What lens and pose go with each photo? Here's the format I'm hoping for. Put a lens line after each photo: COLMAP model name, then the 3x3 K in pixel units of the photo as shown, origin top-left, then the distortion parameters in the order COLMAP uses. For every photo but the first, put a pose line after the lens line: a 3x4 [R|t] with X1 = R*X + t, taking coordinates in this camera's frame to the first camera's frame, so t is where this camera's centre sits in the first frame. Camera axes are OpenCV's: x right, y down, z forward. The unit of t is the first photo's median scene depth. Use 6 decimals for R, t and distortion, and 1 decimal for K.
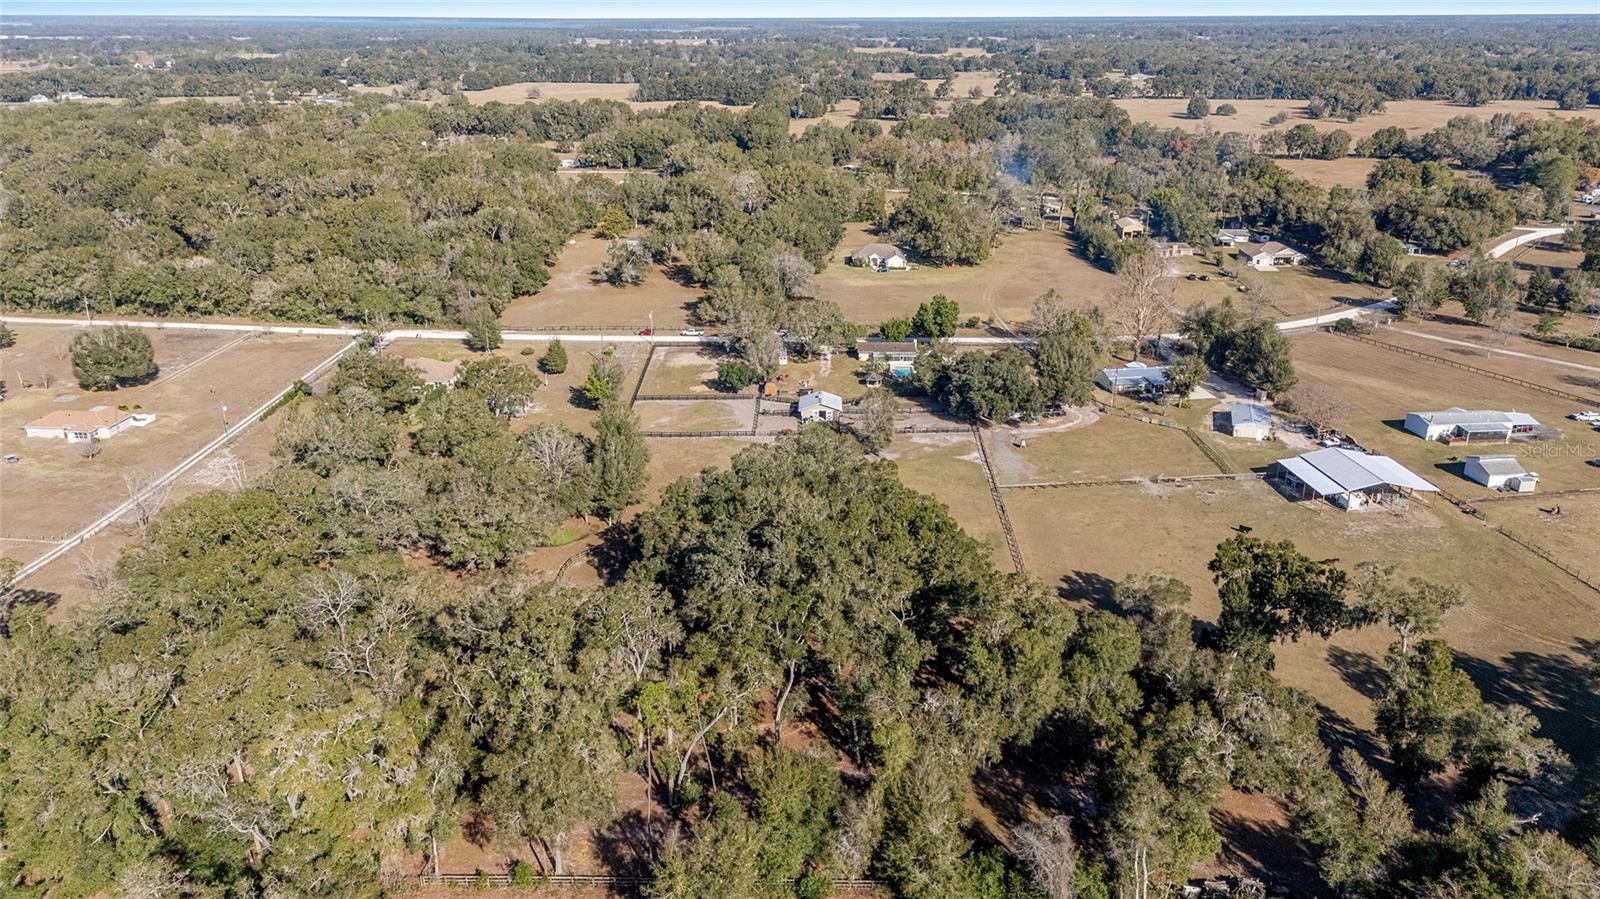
lens RADIAL K [[1187.1, 0, 791.0], [0, 1187.1, 443.9], [0, 0, 1]] dist [0.089917, -0.102538]
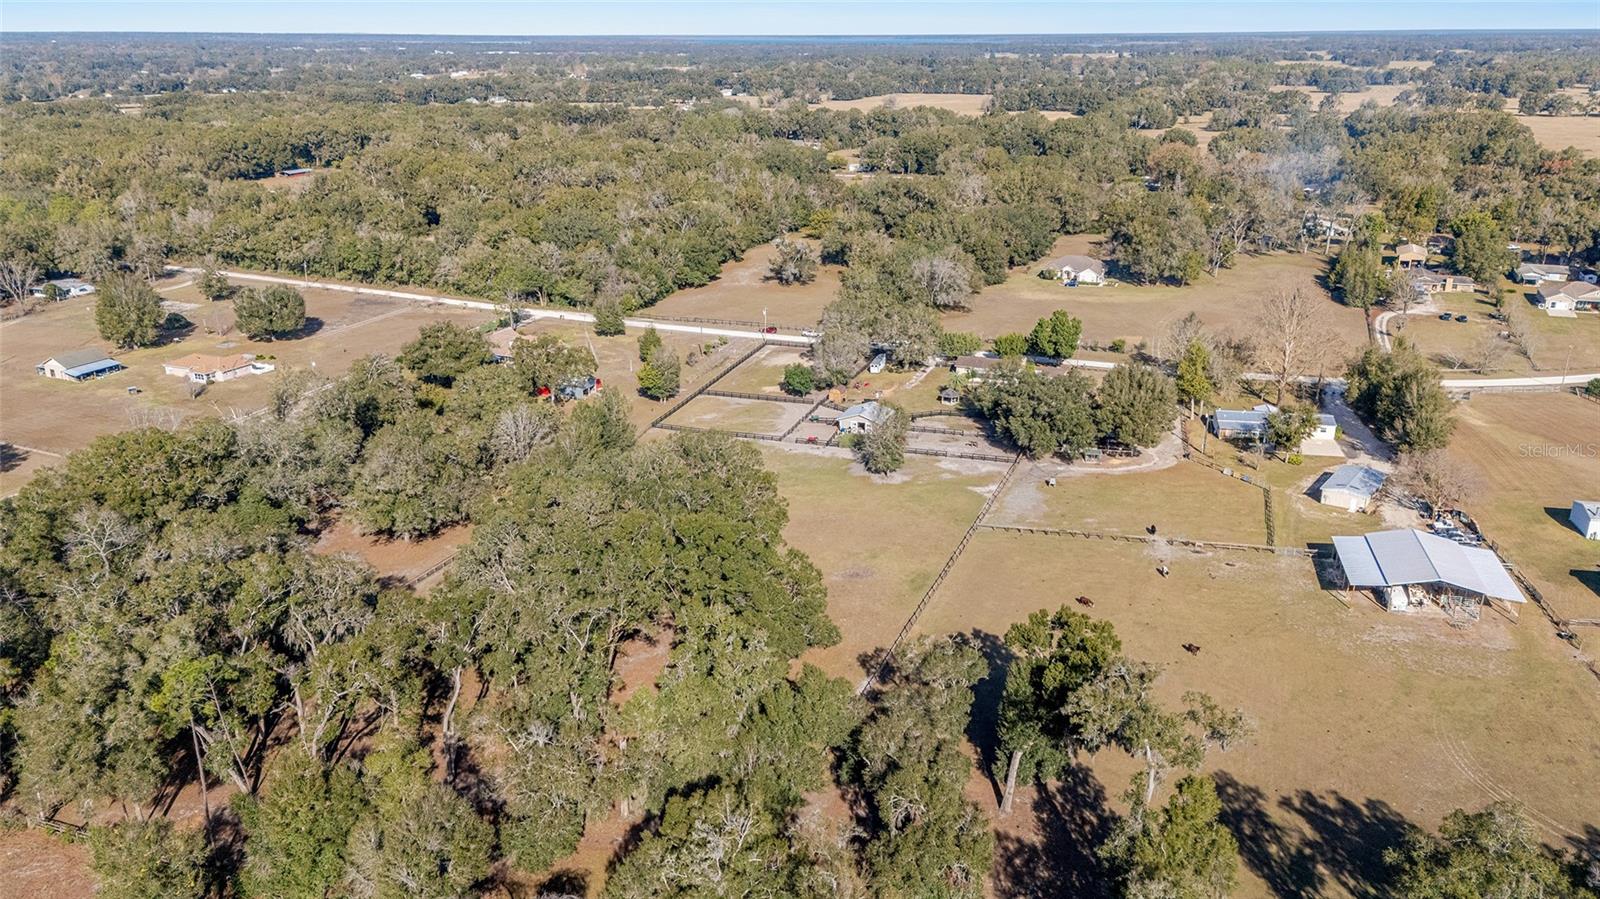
lens RADIAL K [[1187.1, 0, 791.0], [0, 1187.1, 443.9], [0, 0, 1]] dist [0.089917, -0.102538]
pose [[0.943990, 0.106003, -0.312483, 0.225349], [-0.109764, 0.993942, 0.005584, -0.009080], [0.311182, 0.029028, 0.949907, 0.092891]]
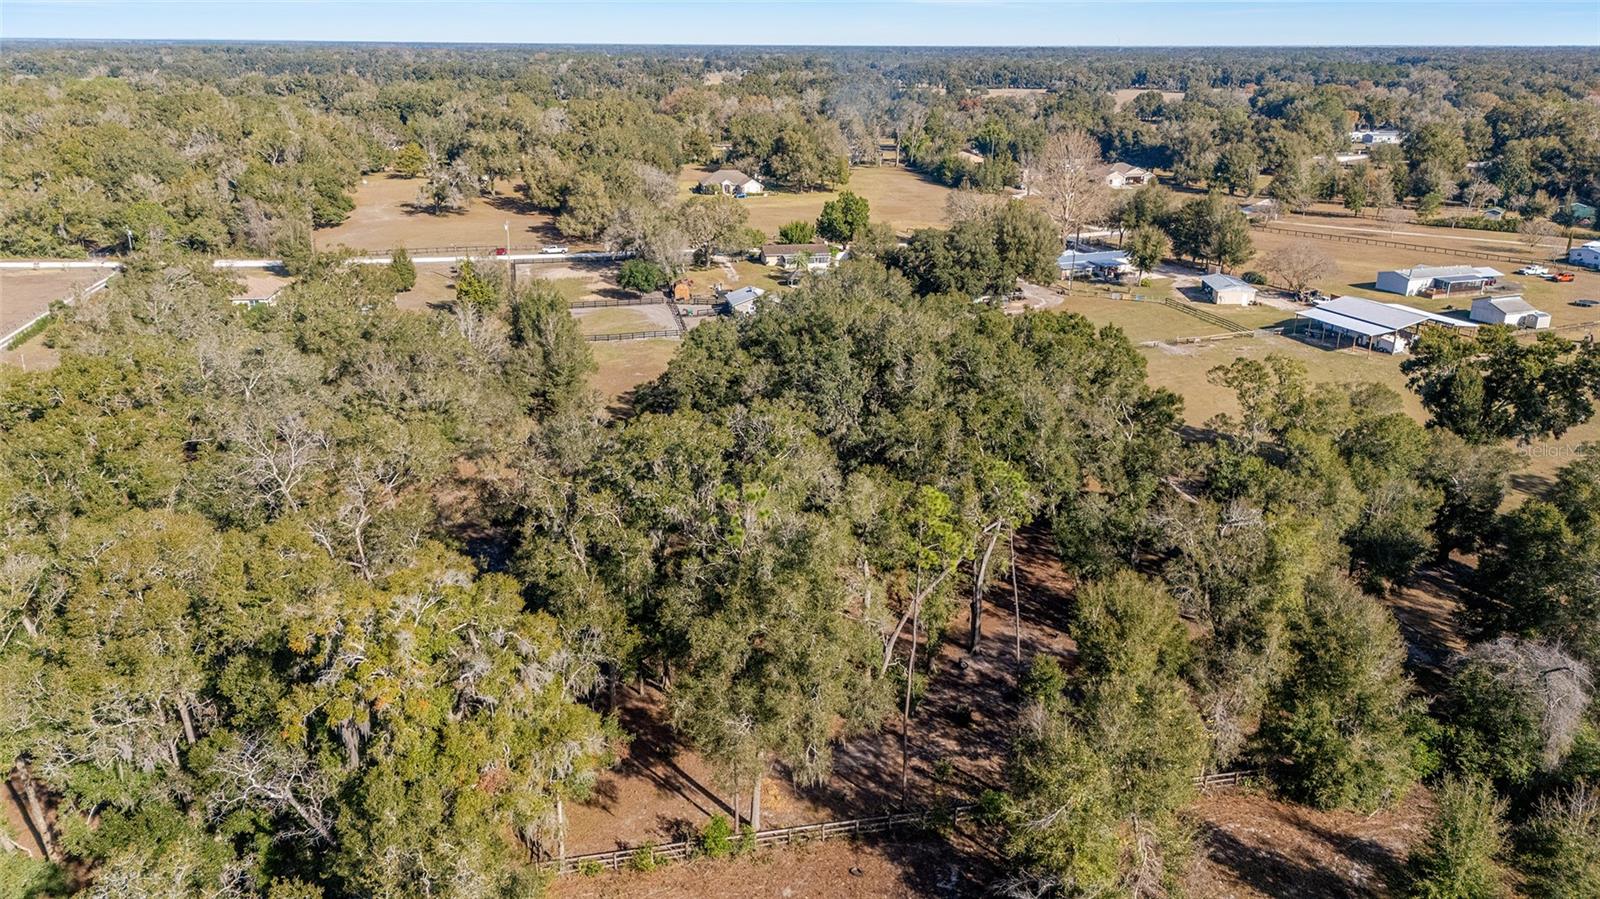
lens RADIAL K [[1170.2, 0, 796.0], [0, 1170.2, 449.8], [0, 0, 1]] dist [0.057842, -0.045925]
pose [[0.973147, -0.069502, 0.219443, -0.117324], [0.071480, 0.997441, -0.001077, 0.065891], [-0.218806, 0.016734, 0.975625, 0.160014]]
